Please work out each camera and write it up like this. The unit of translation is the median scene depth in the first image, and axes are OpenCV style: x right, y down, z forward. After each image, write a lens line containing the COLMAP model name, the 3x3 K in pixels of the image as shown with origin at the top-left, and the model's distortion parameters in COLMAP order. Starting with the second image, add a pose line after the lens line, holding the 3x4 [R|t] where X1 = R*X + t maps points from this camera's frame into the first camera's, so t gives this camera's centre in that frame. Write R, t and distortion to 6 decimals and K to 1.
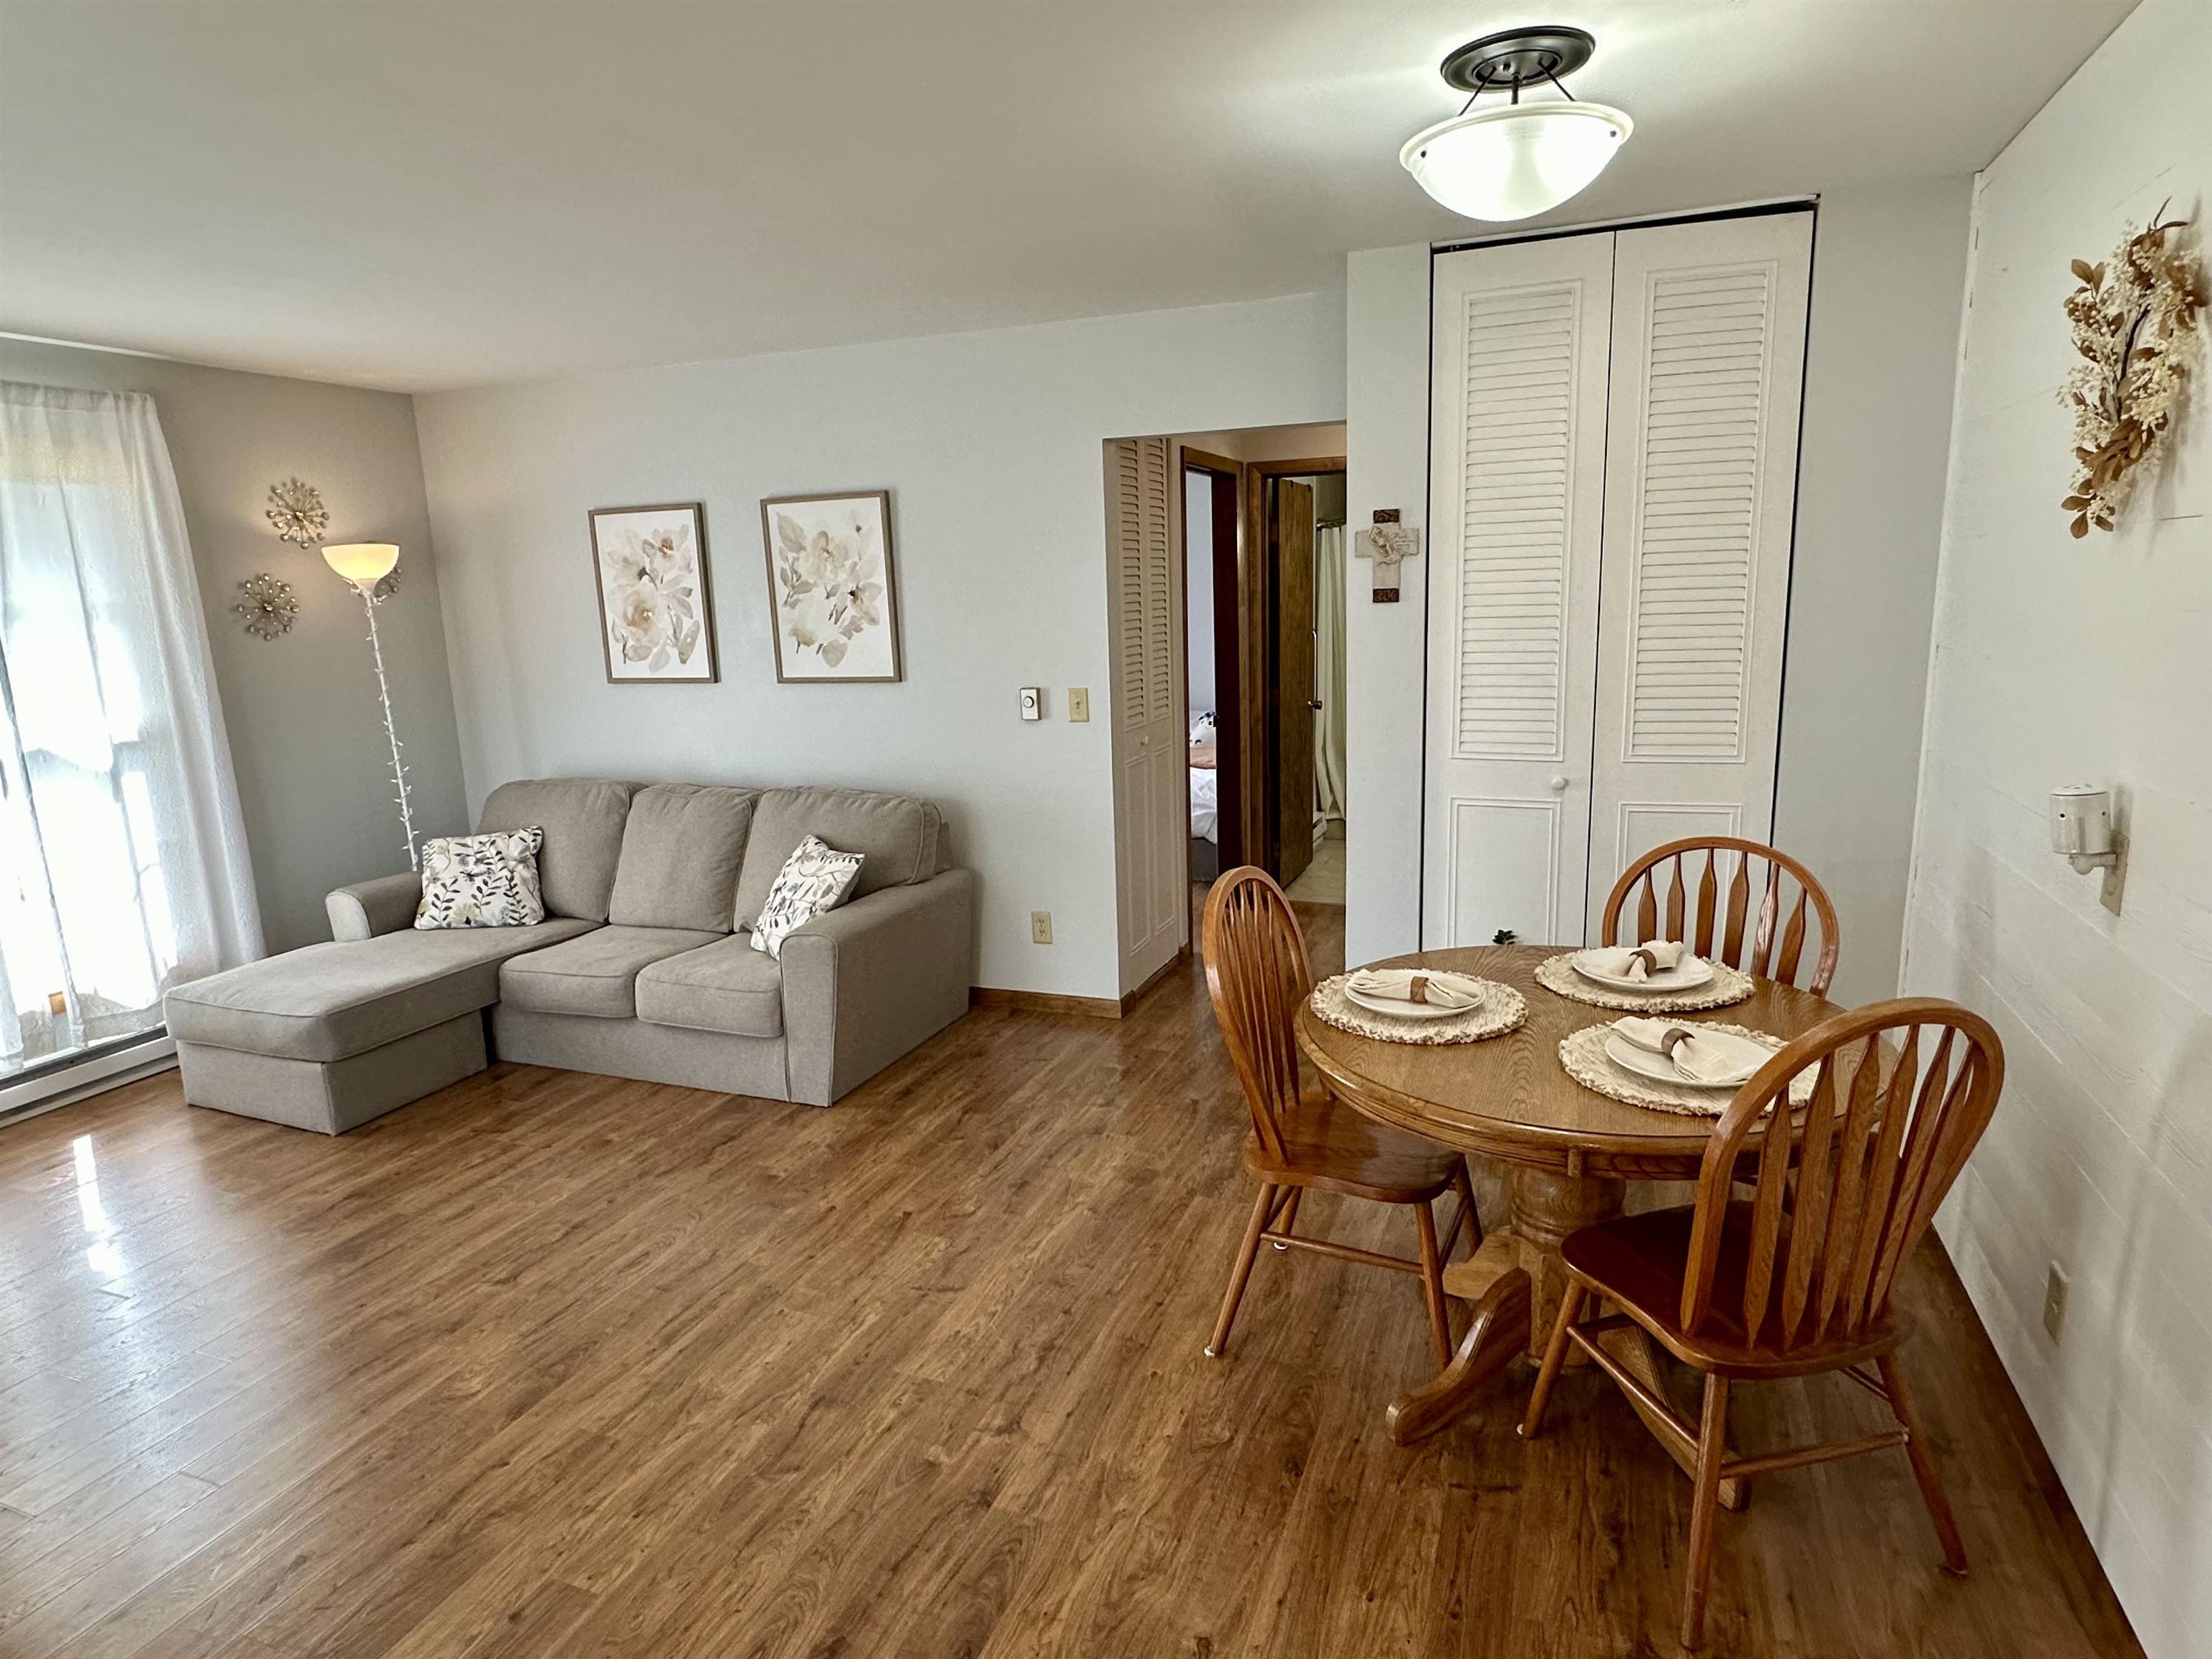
lens RADIAL K [[1269.2, 0, 1099.9], [0, 1269.2, 838.9], [0, 0, 1]] dist [-0.001319, 0.000067]
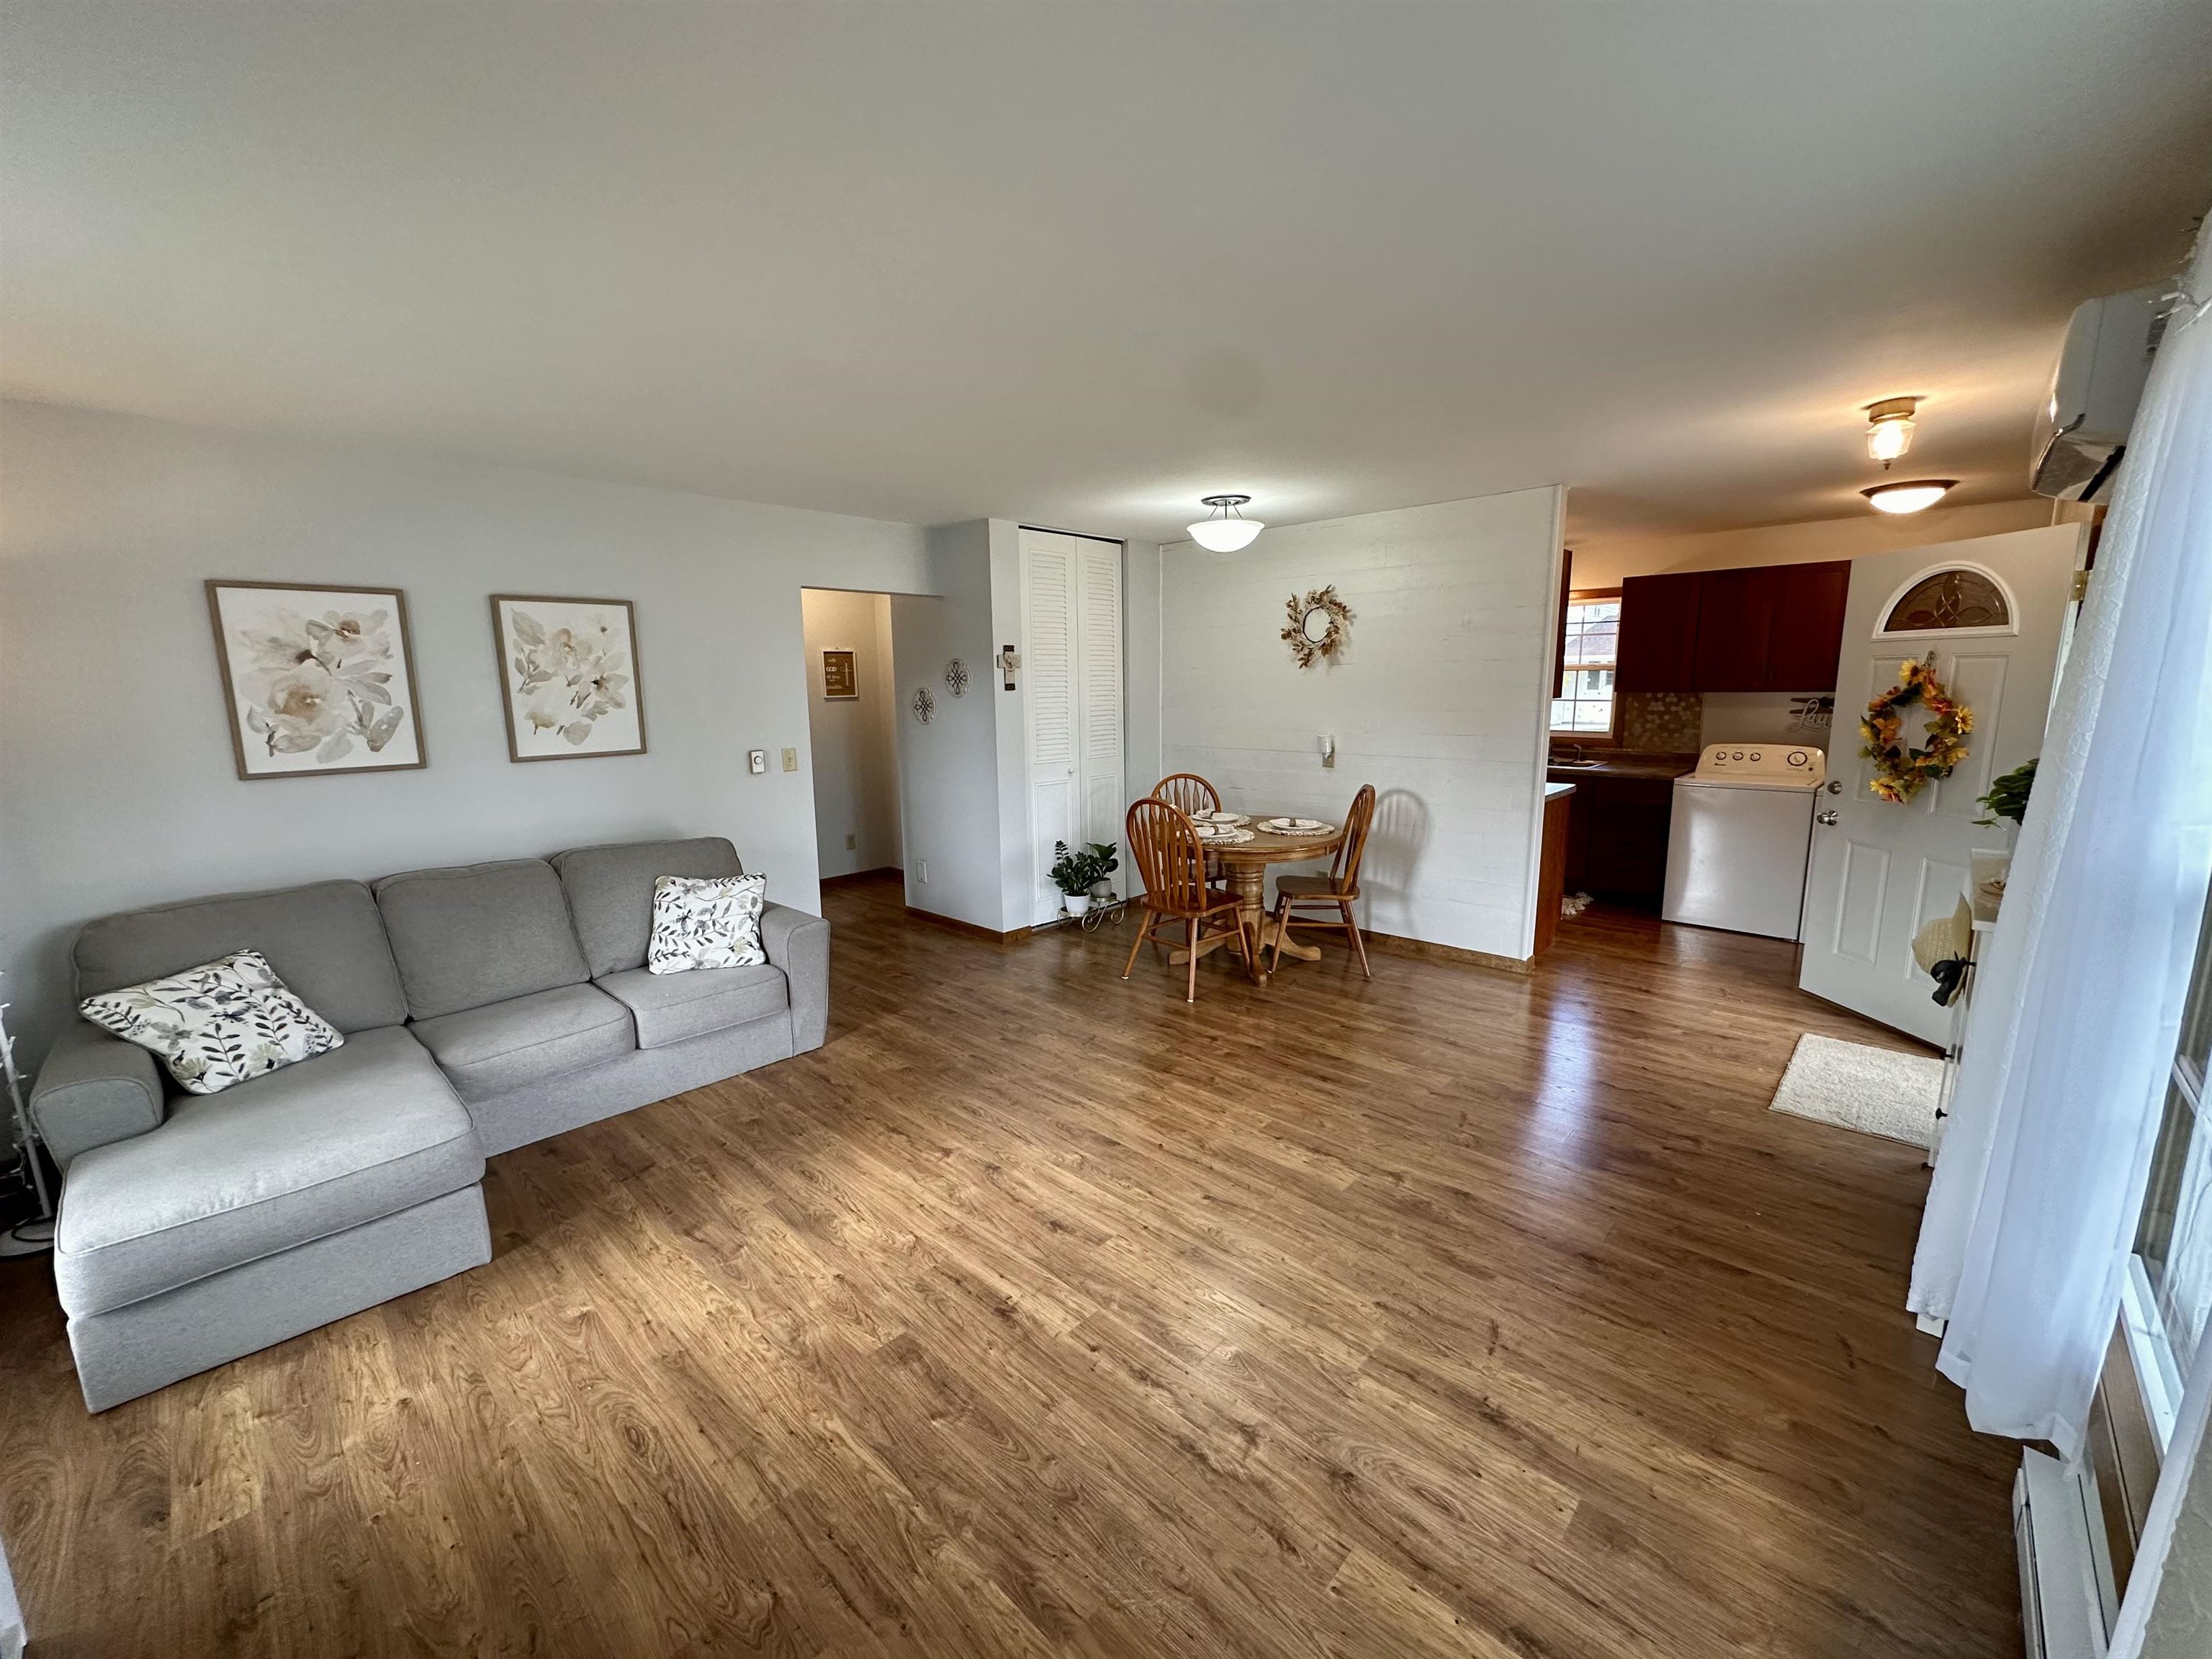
lens RADIAL K [[880.6, 0, 1106.0], [0, 880.6, 829.5], [0, 0, 1]] dist [-0.001411, -0.000359]
pose [[0.372656, -0.128518, 0.919027, -0.797540], [0.184771, 0.980809, 0.062235, -0.019911], [-0.909388, 0.146618, 0.389251, 0.258916]]
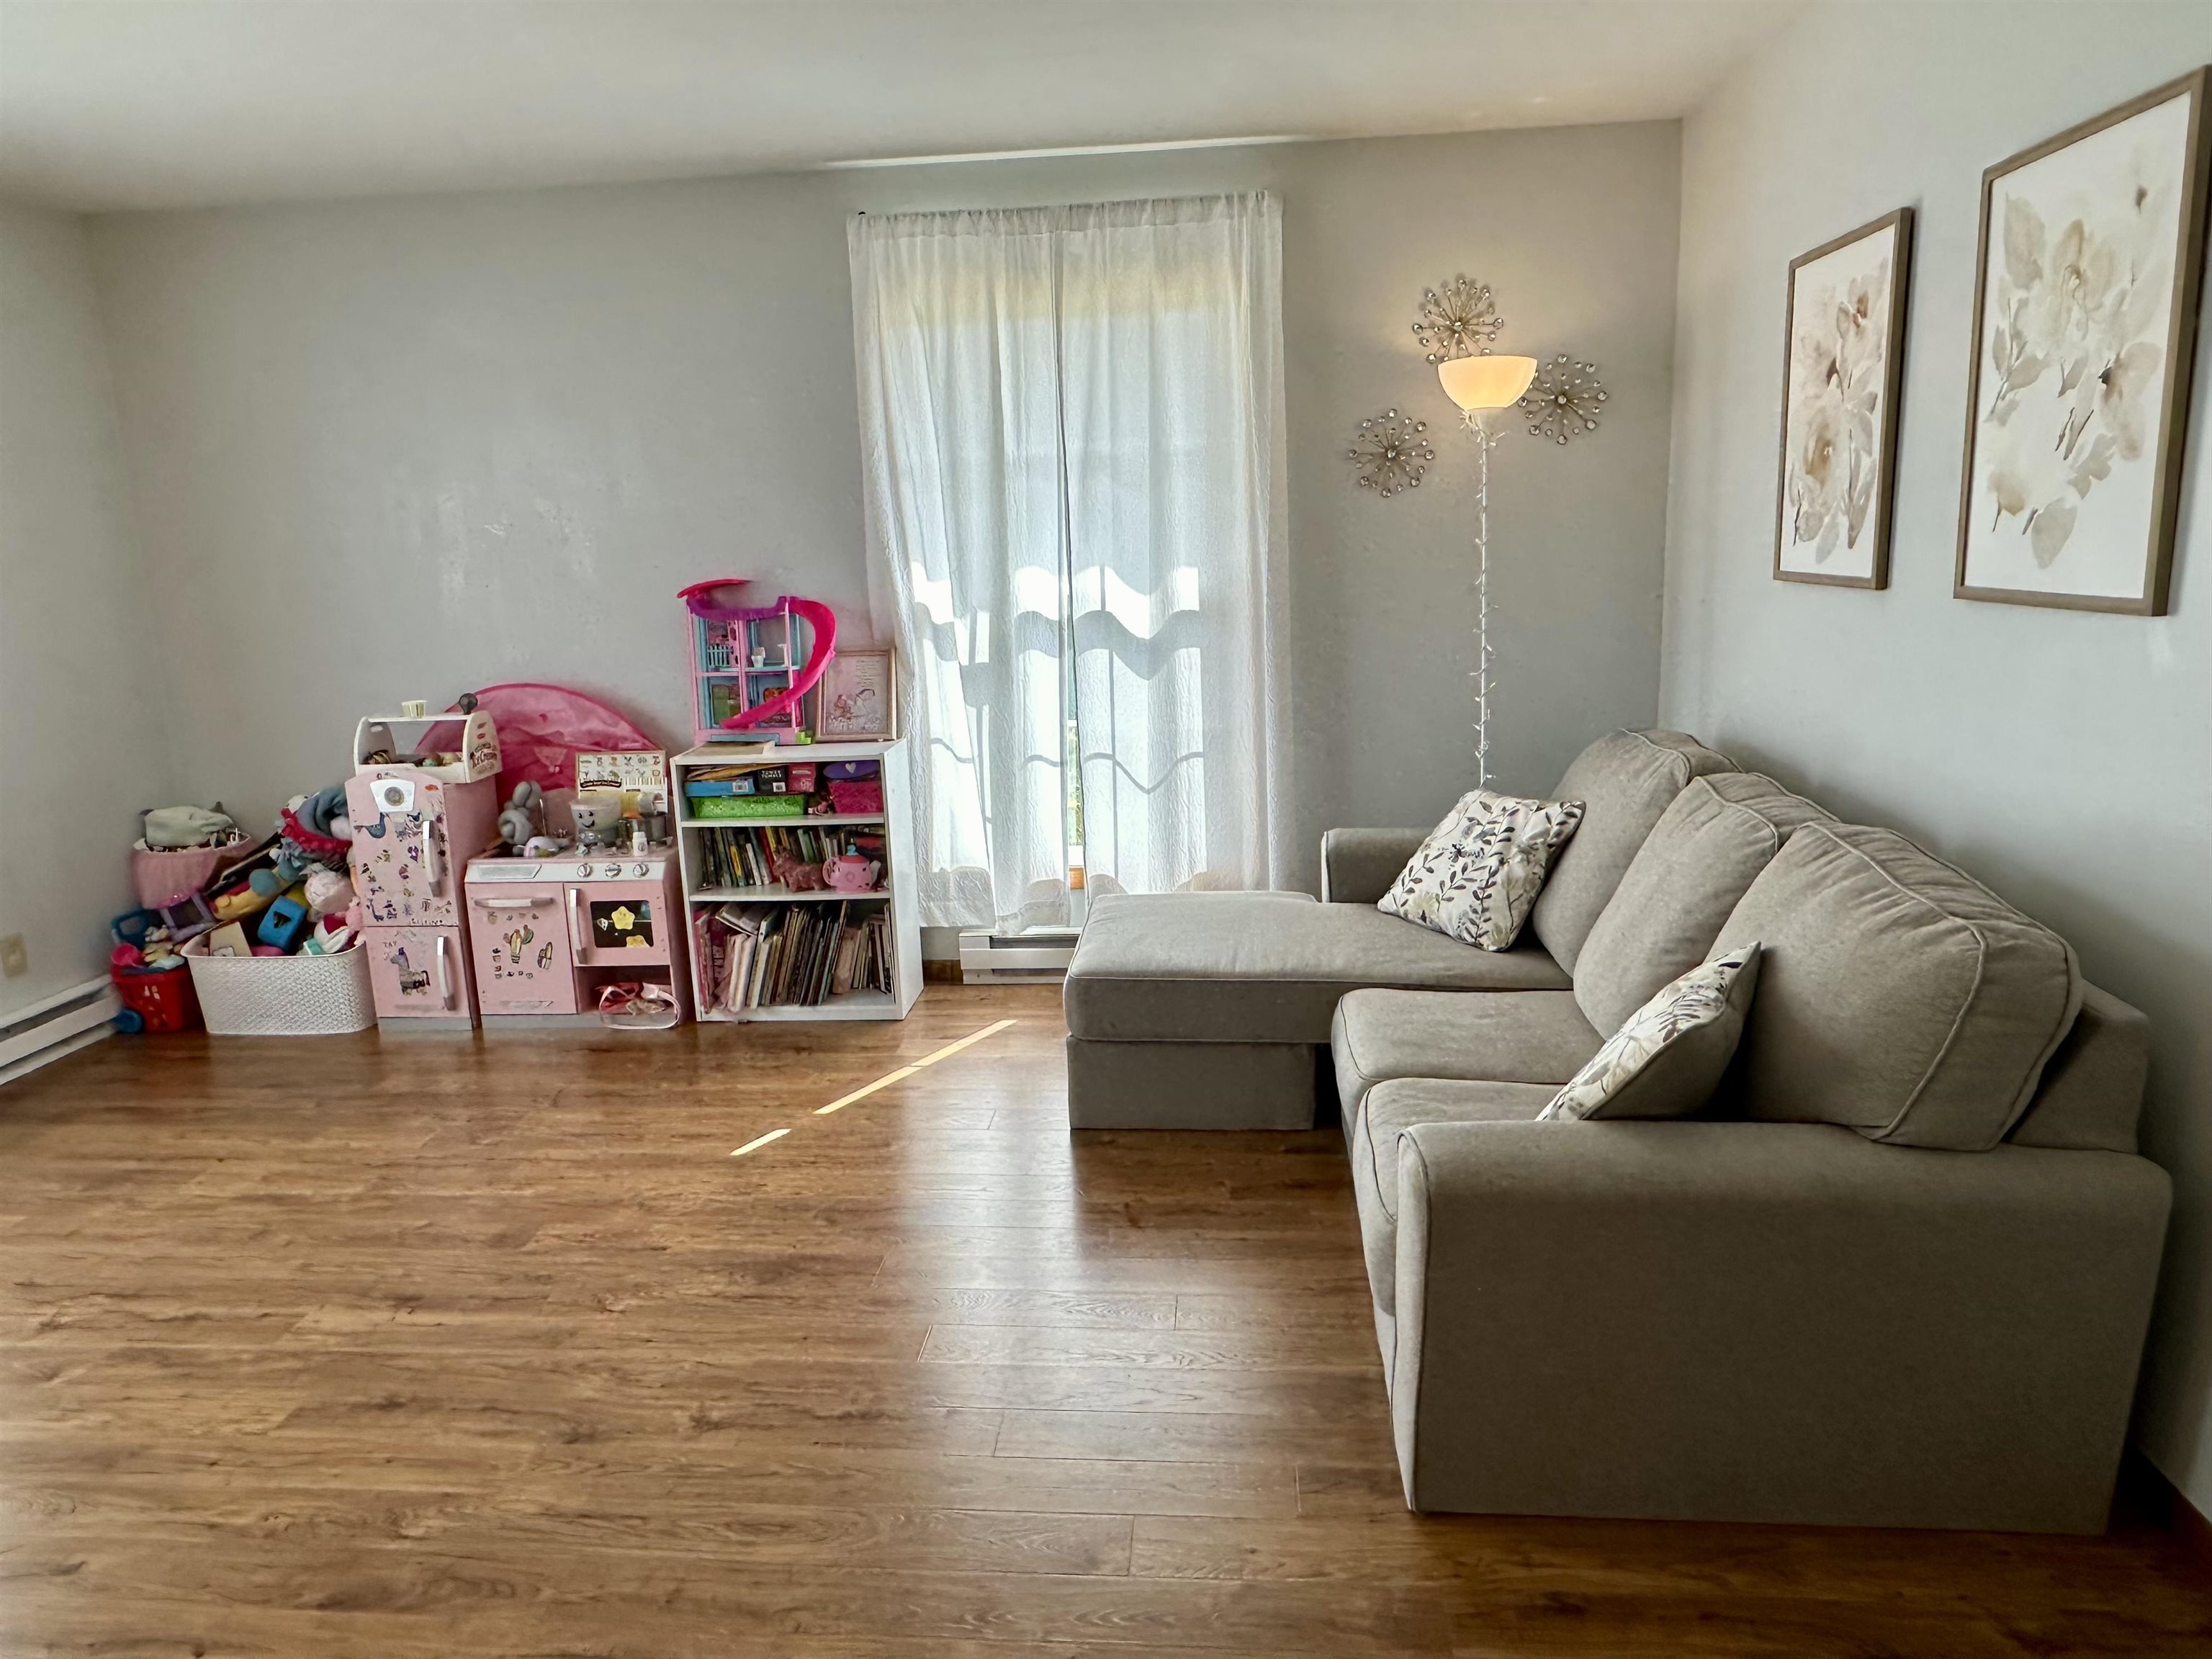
lens RADIAL K [[1430.9, 0, 1092.0], [0, 1430.9, 833.2], [0, 0, 1]] dist [-0.001839, 0.003543]
pose [[0.280416, 0.222253, -0.933793, 0.155048], [-0.164669, 0.969541, 0.181312, -0.087407], [0.945648, 0.102924, 0.308474, 0.589210]]
